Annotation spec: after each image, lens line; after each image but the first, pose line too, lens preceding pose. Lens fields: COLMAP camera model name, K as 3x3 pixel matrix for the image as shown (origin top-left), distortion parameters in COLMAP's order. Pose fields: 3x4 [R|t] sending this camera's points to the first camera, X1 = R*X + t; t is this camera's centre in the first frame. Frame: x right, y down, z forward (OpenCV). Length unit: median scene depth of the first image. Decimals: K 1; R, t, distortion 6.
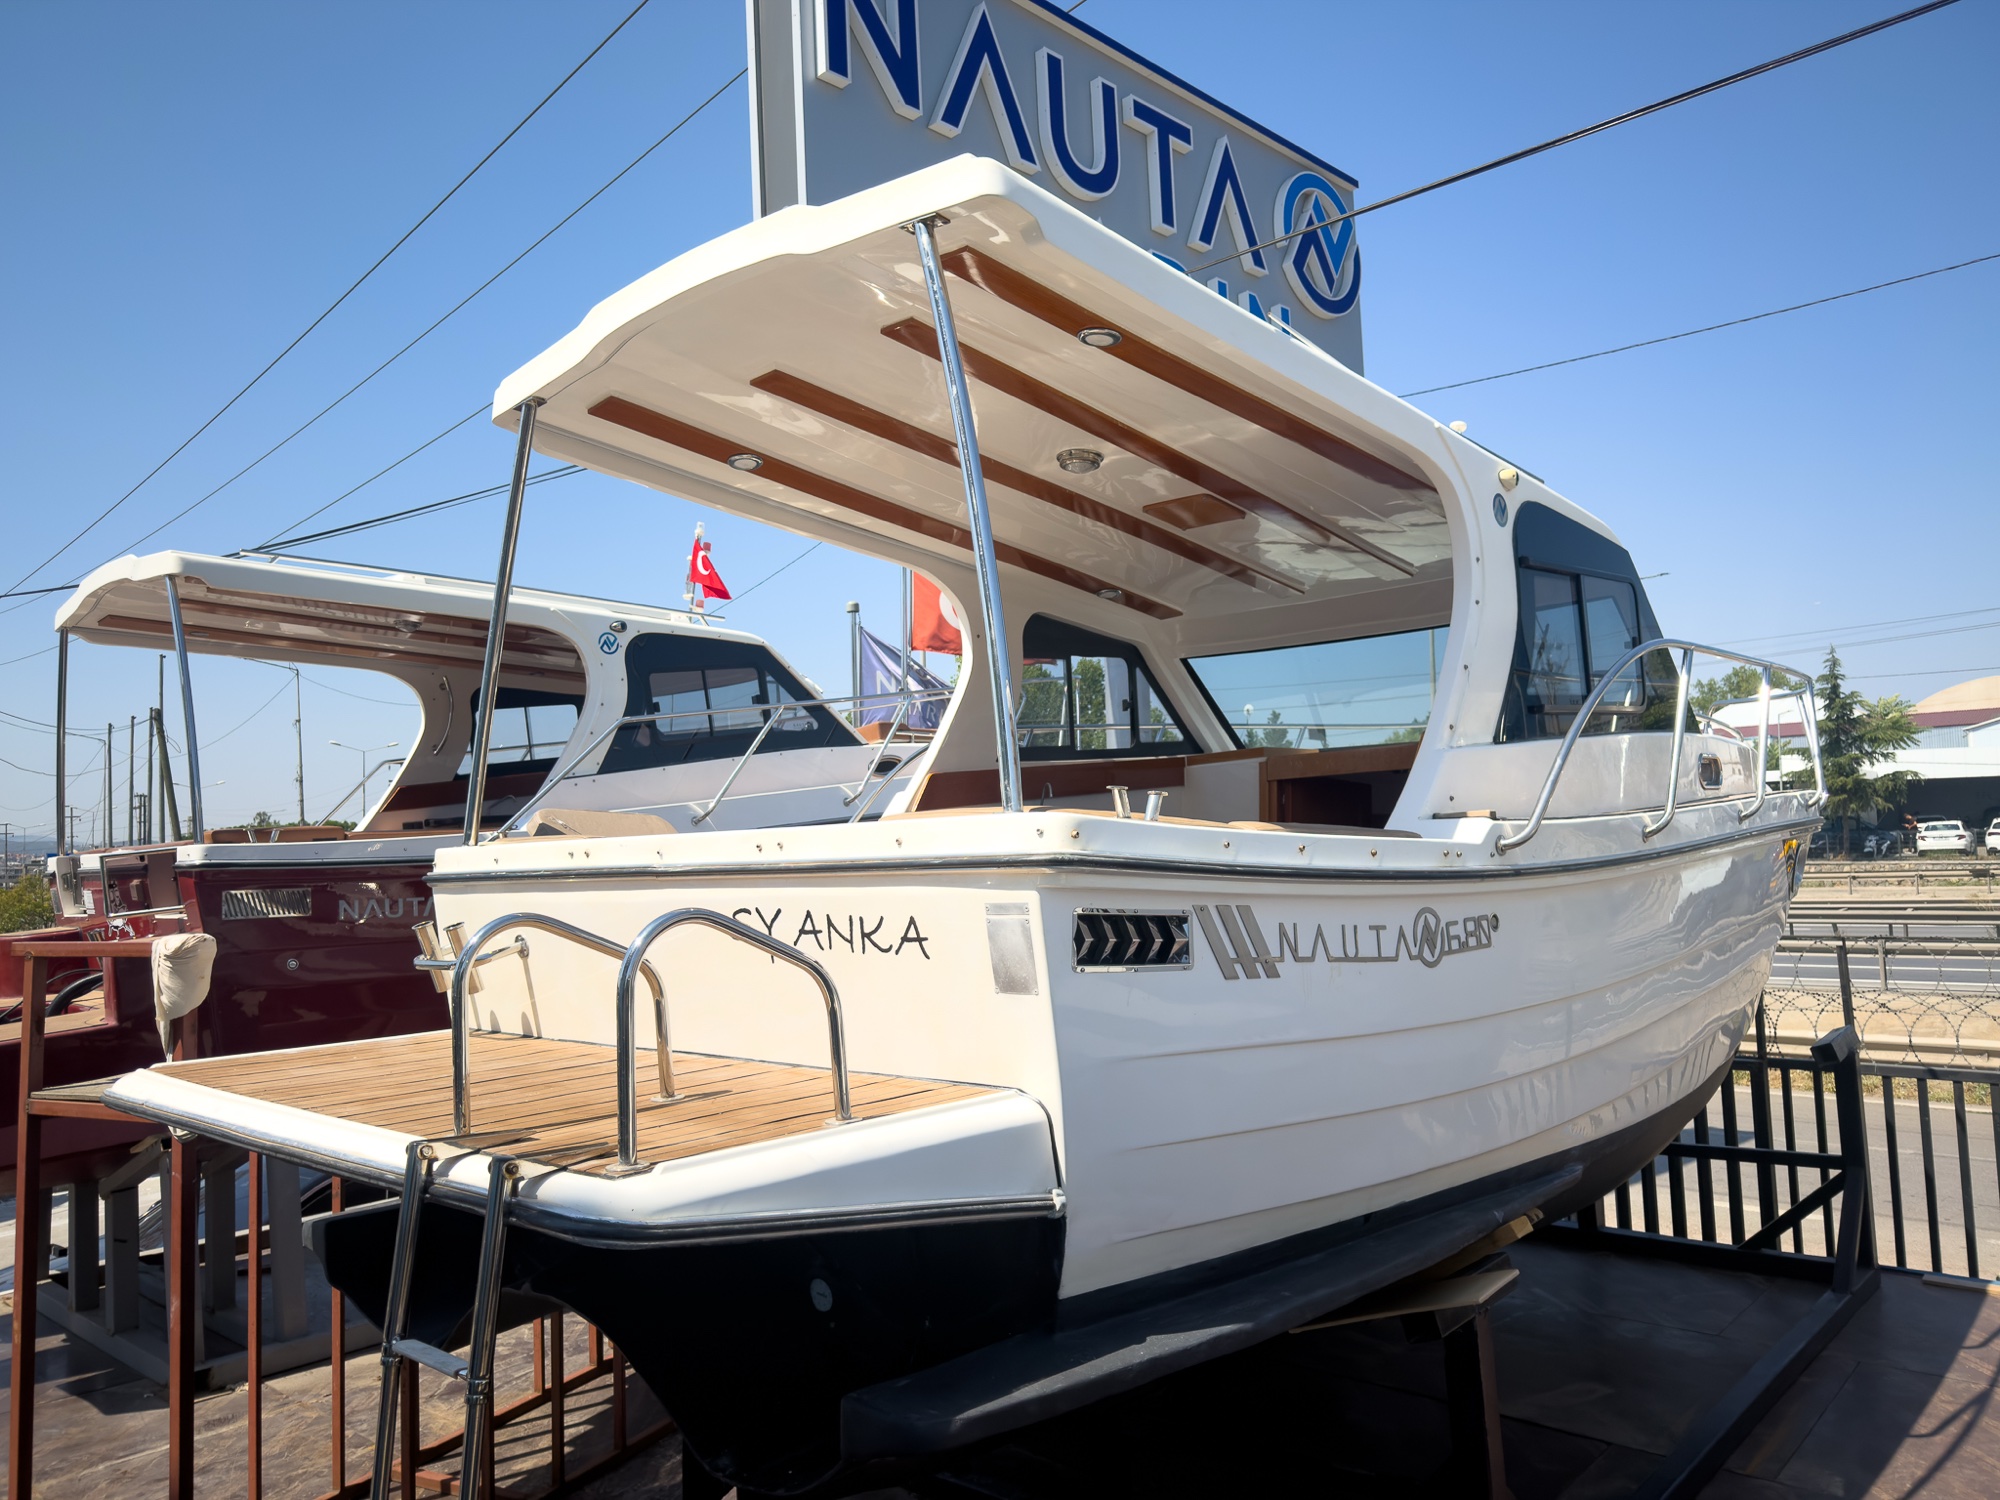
lens RADIAL K [[1403.9, 0, 1001.2], [0, 1403.9, 759.6], [0, 0, 1]] dist [0.062821, -0.068503]
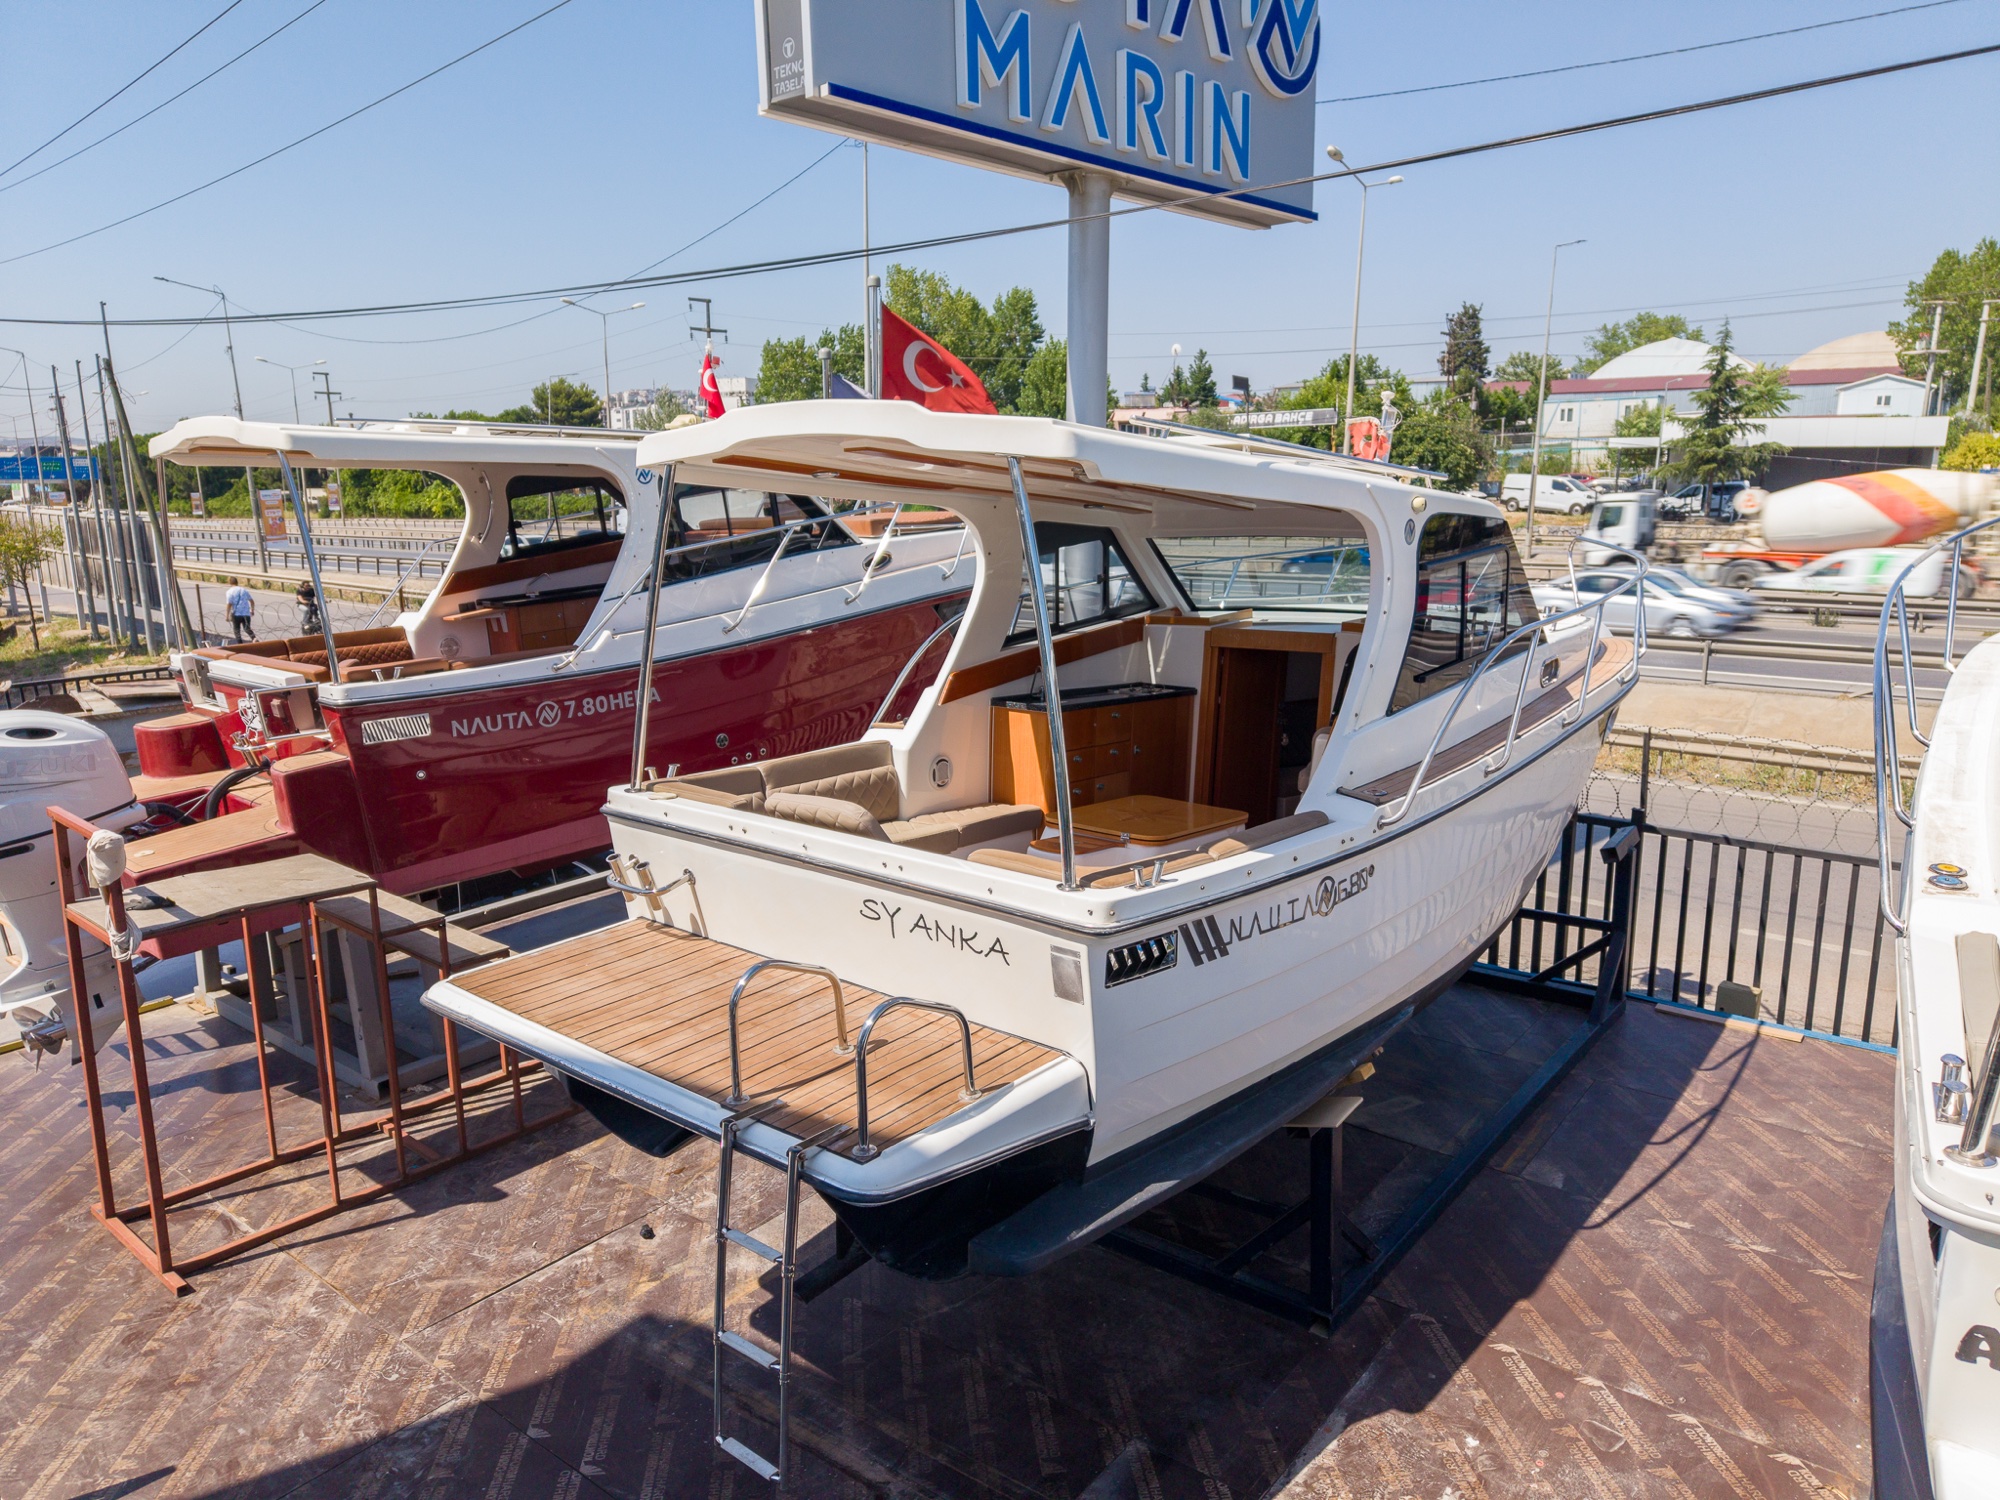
lens RADIAL K [[1337.8, 0, 1000.0], [0, 1337.8, 750.0], [0, 0, 1]] dist [0.035277, -0.034188]
pose [[0.998212, 0.012096, 0.058542, -0.062968], [-0.027186, 0.964045, 0.264345, -0.199049], [-0.053240, -0.265464, 0.962650, -0.149917]]
